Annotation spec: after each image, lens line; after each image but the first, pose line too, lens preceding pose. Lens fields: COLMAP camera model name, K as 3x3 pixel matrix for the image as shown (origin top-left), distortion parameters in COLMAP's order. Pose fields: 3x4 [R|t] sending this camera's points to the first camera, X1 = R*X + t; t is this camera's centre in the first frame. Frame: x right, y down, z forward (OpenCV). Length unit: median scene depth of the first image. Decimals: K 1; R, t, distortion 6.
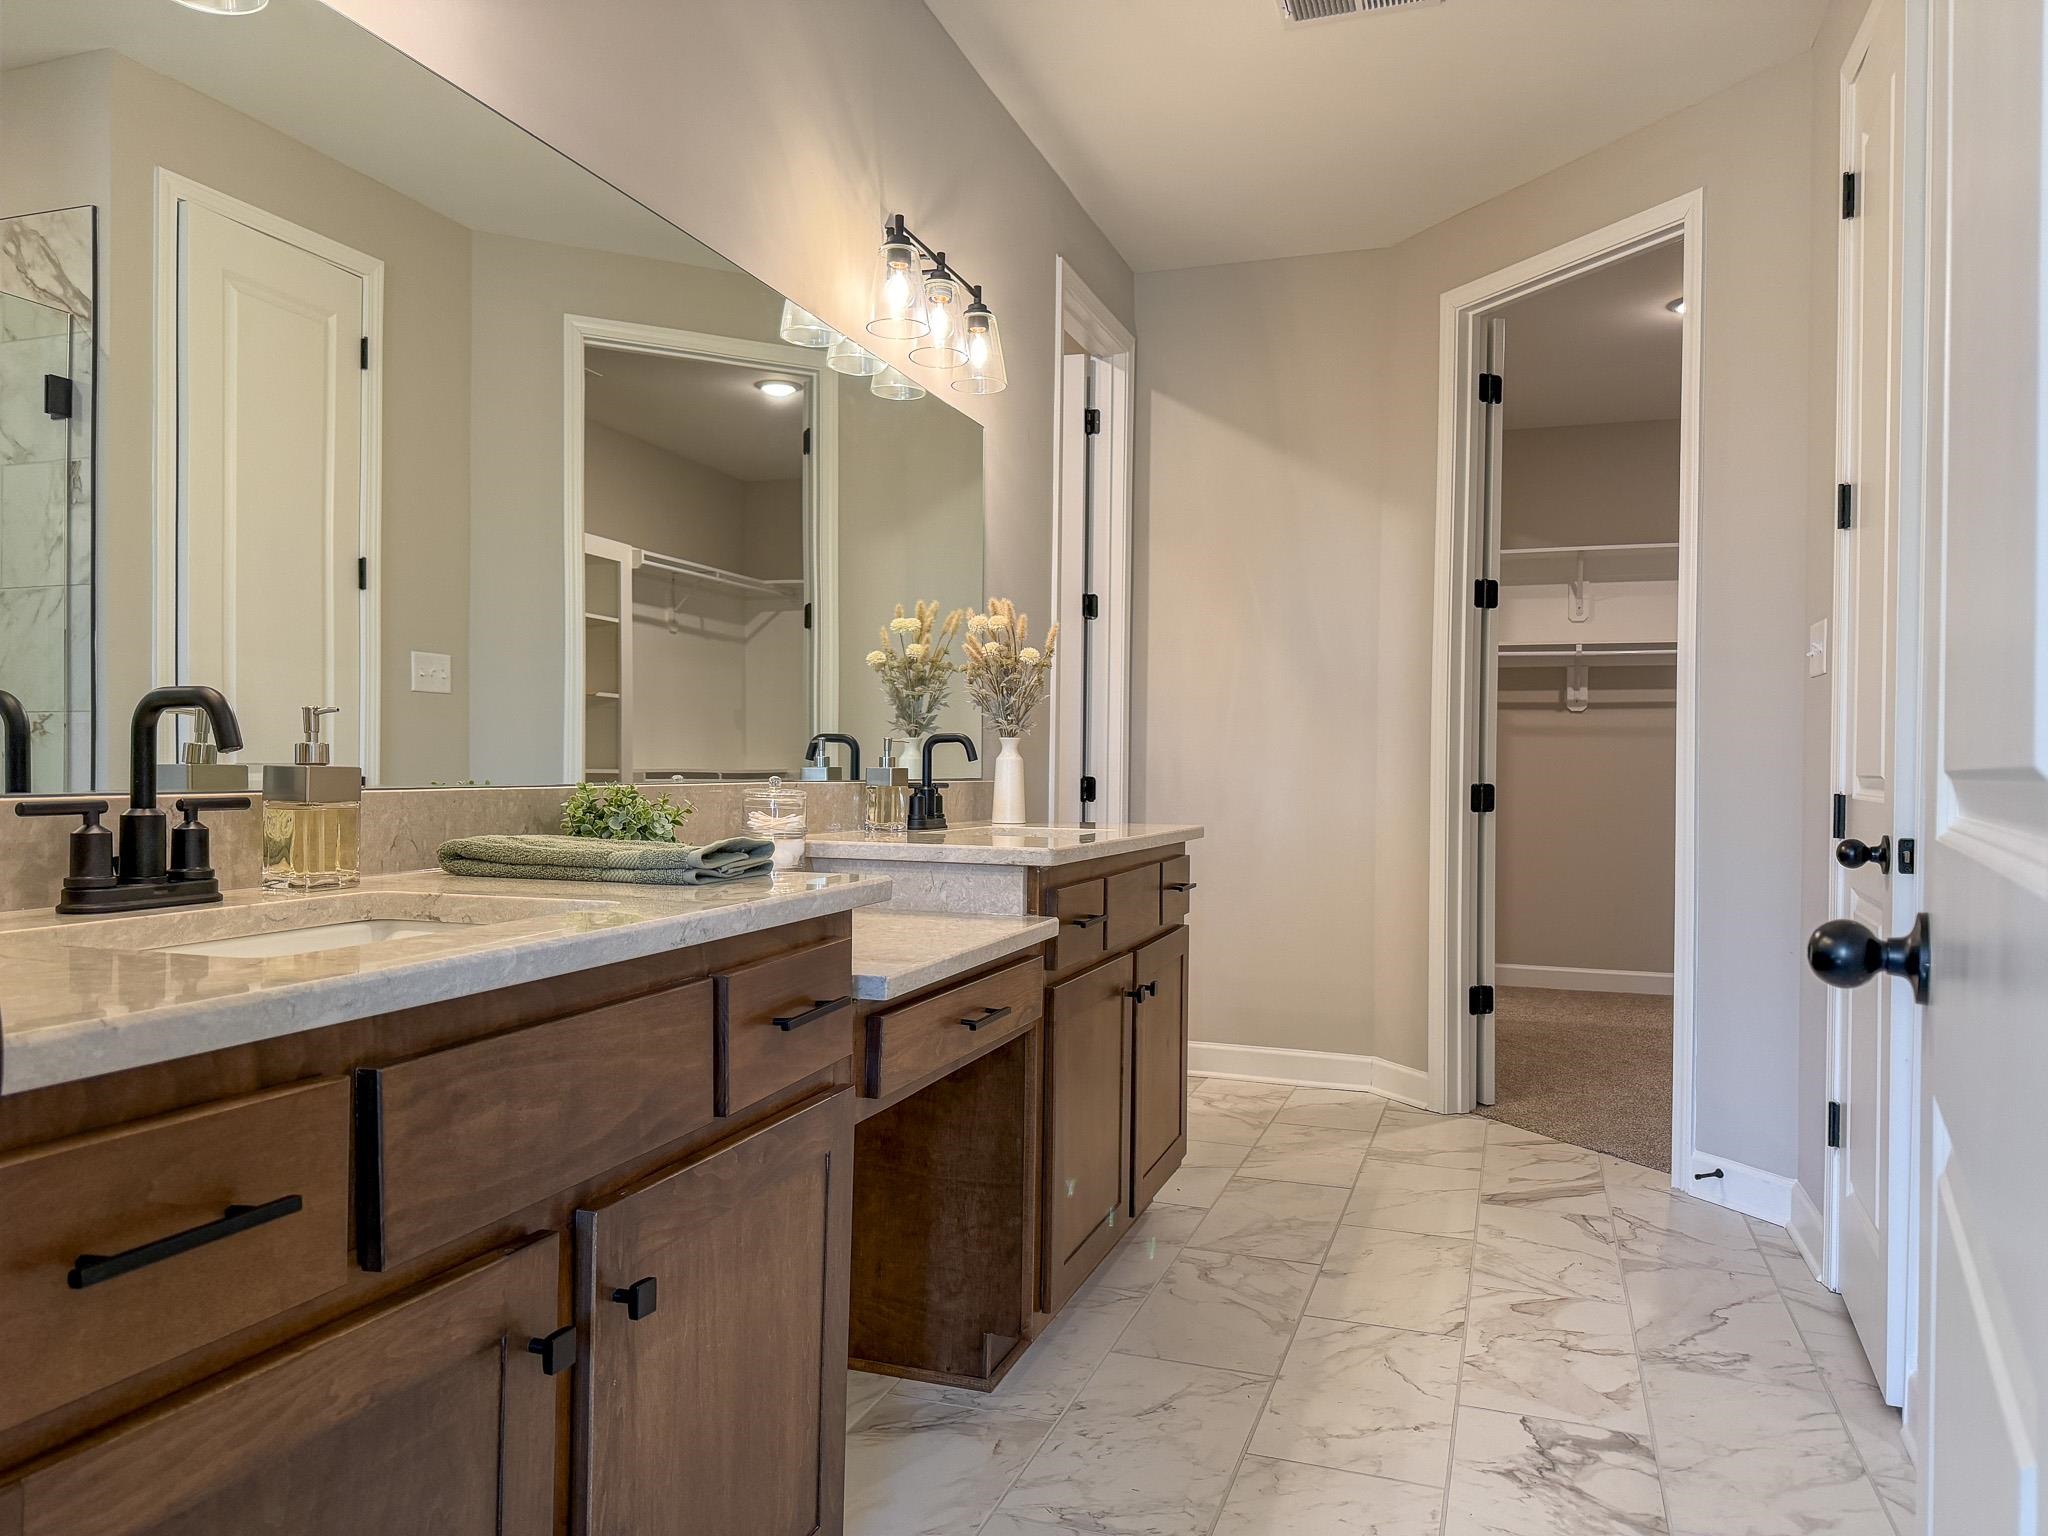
lens RADIAL K [[1426.7, 0, 1023.1], [0, 1426.7, 779.3], [0, 0, 1]] dist [0.114671, -0.161620]
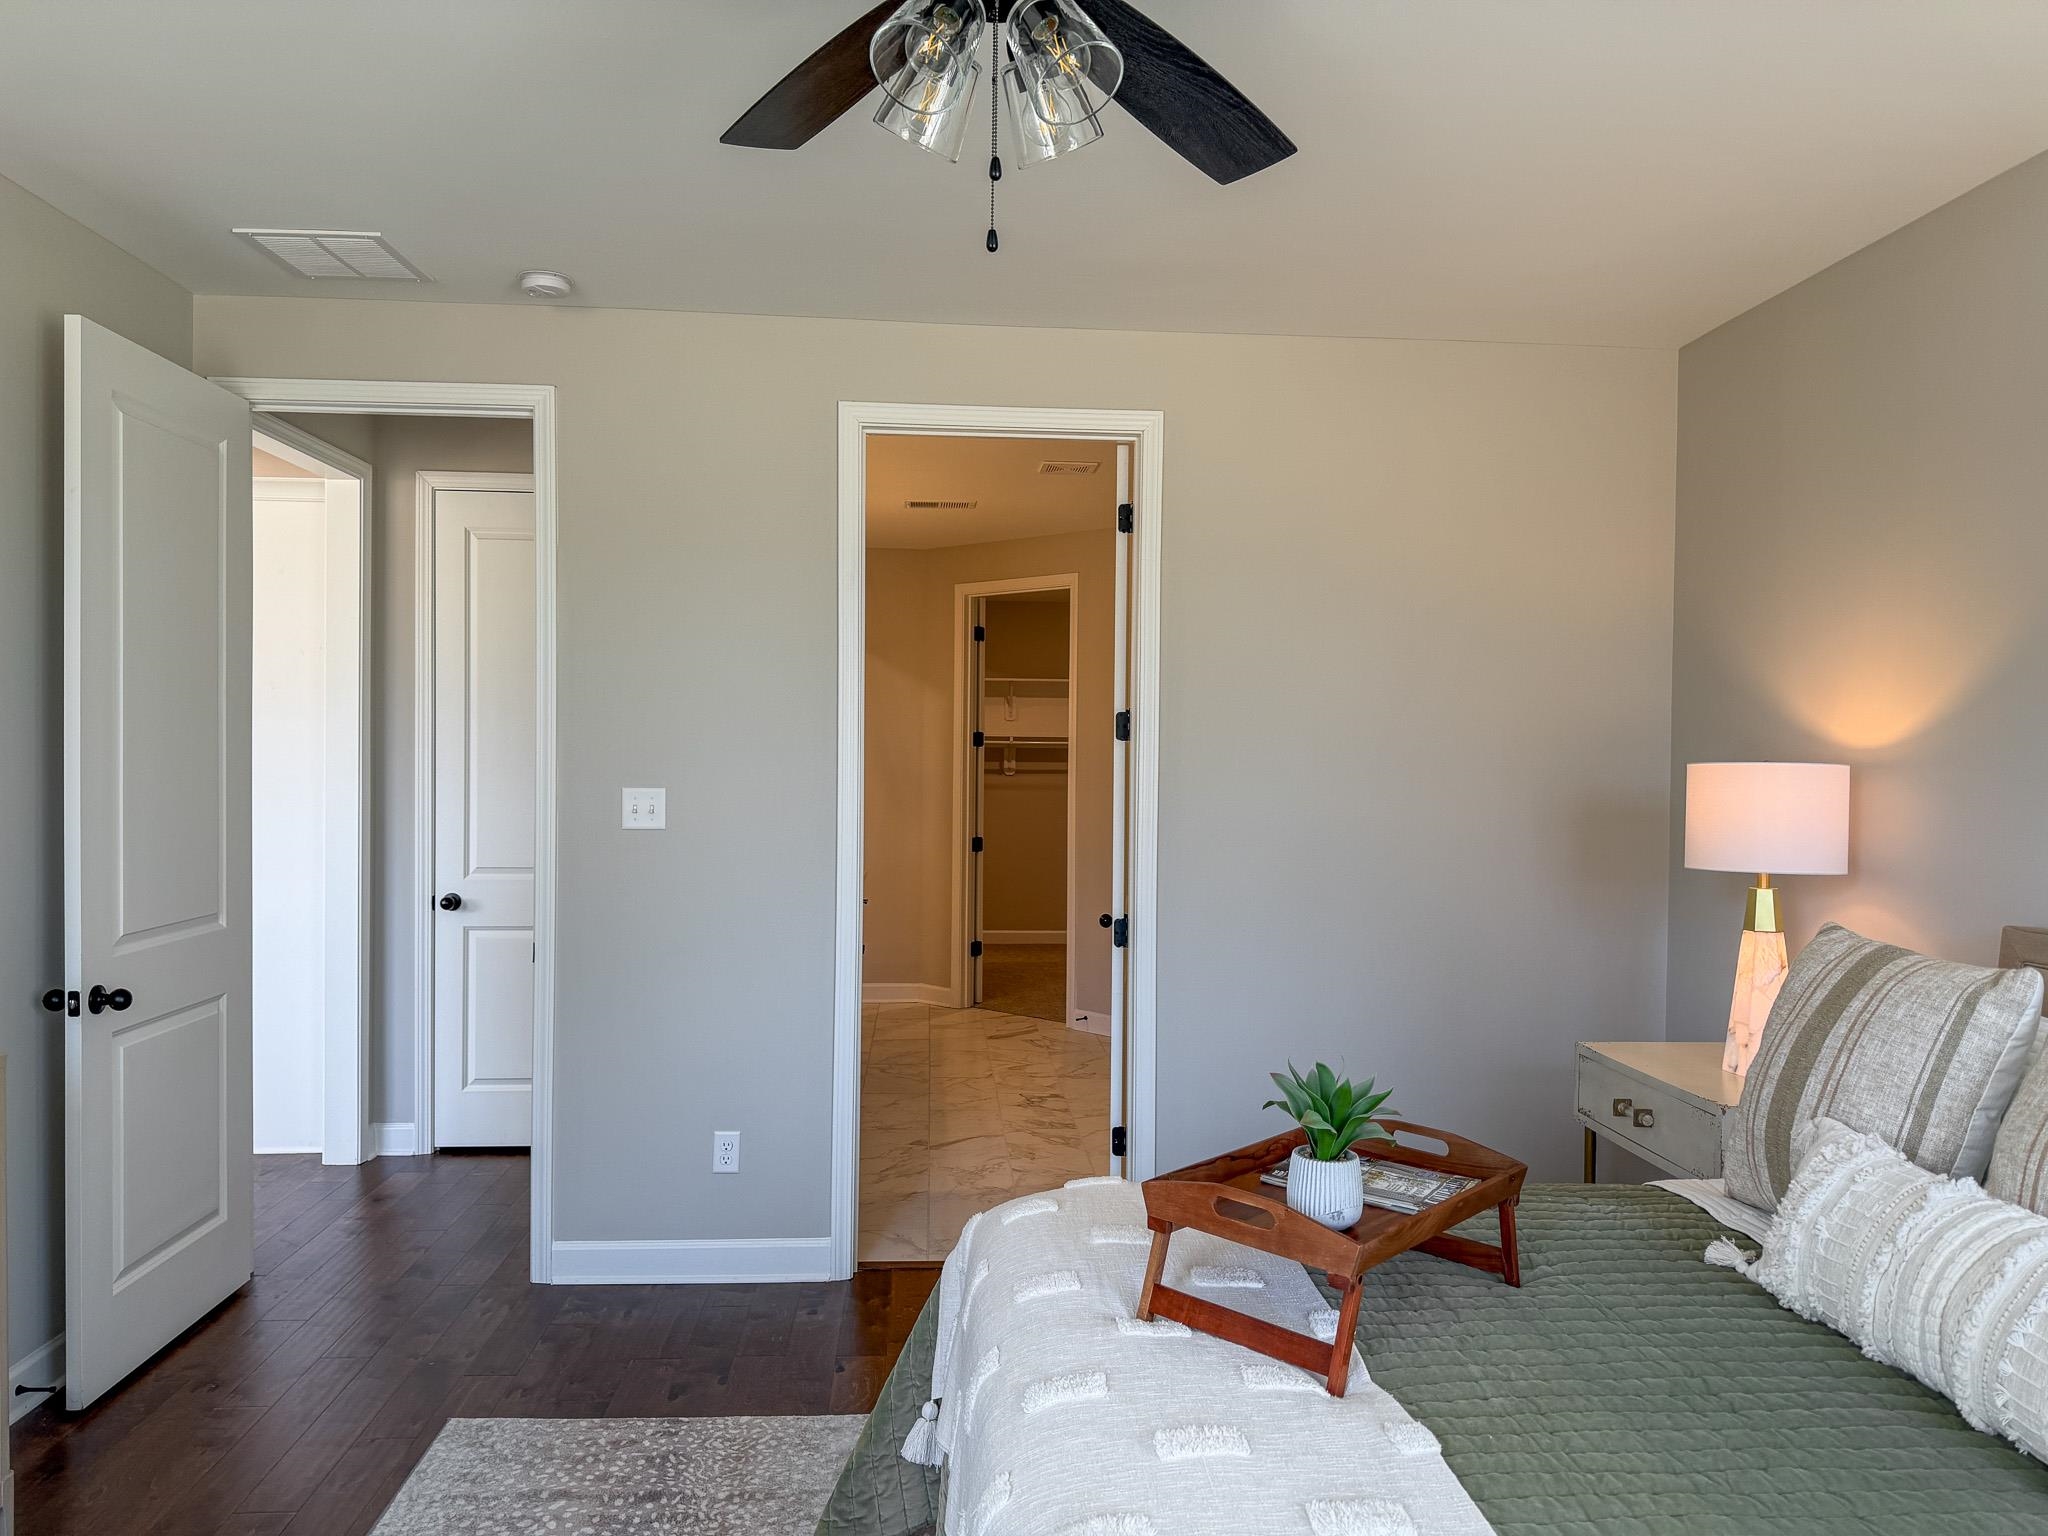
lens RADIAL K [[1426.7, 0, 1023.1], [0, 1426.7, 779.3], [0, 0, 1]] dist [0.114671, -0.161620]
pose [[0.924630, -0.015088, 0.380567, -0.342564], [0.008216, 0.999773, 0.019675, -0.107225], [-0.380777, -0.015065, 0.924544, -0.768727]]
